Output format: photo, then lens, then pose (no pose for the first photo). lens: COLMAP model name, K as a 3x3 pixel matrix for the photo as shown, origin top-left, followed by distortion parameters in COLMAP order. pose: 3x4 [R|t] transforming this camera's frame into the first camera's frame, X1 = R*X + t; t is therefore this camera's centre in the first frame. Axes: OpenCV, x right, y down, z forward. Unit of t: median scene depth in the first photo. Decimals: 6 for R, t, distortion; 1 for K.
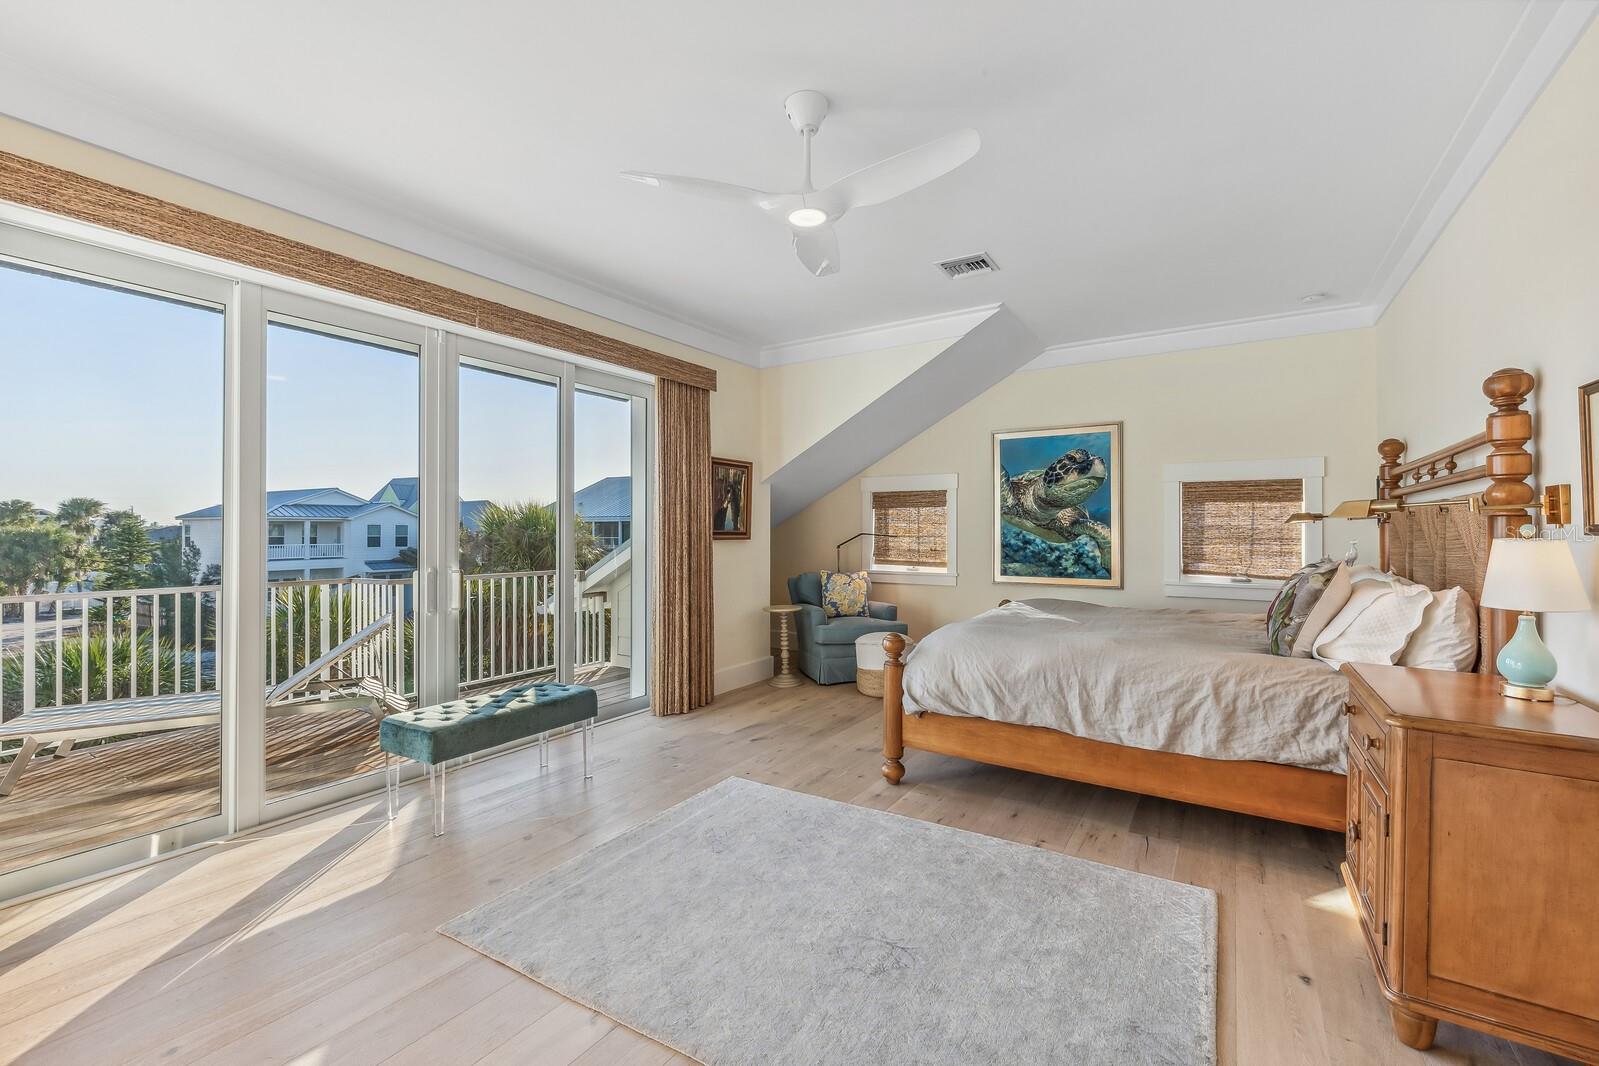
lens RADIAL K [[680.9, 0, 793.7], [0, 680.9, 529.0], [0, 0, 1]] dist [0.000928, 0.000354]
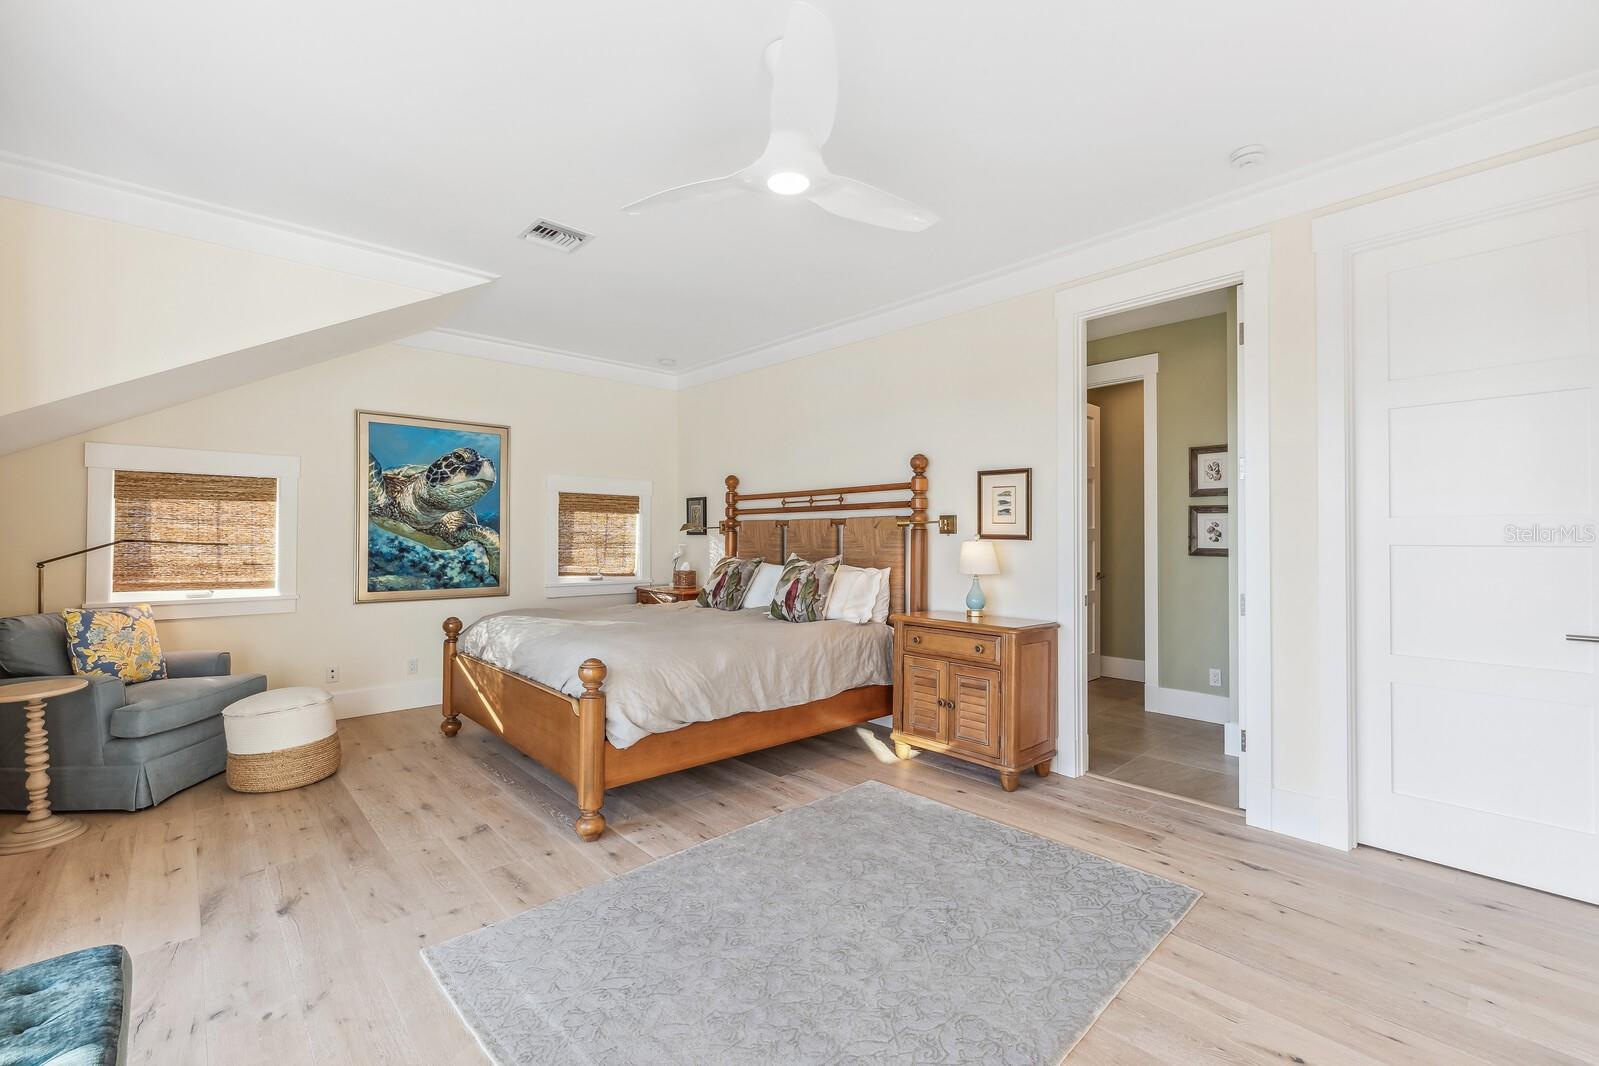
lens RADIAL K [[680.9, 0, 796.6], [0, 680.9, 534.1], [0, 0, 1]] dist [0.000928, 0.000354]
pose [[0.248308, 0.005337, 0.968666, -0.365626], [-0.004549, 0.999980, -0.004343, 0.001517], [-0.968670, -0.003328, 0.248328, 0.336196]]
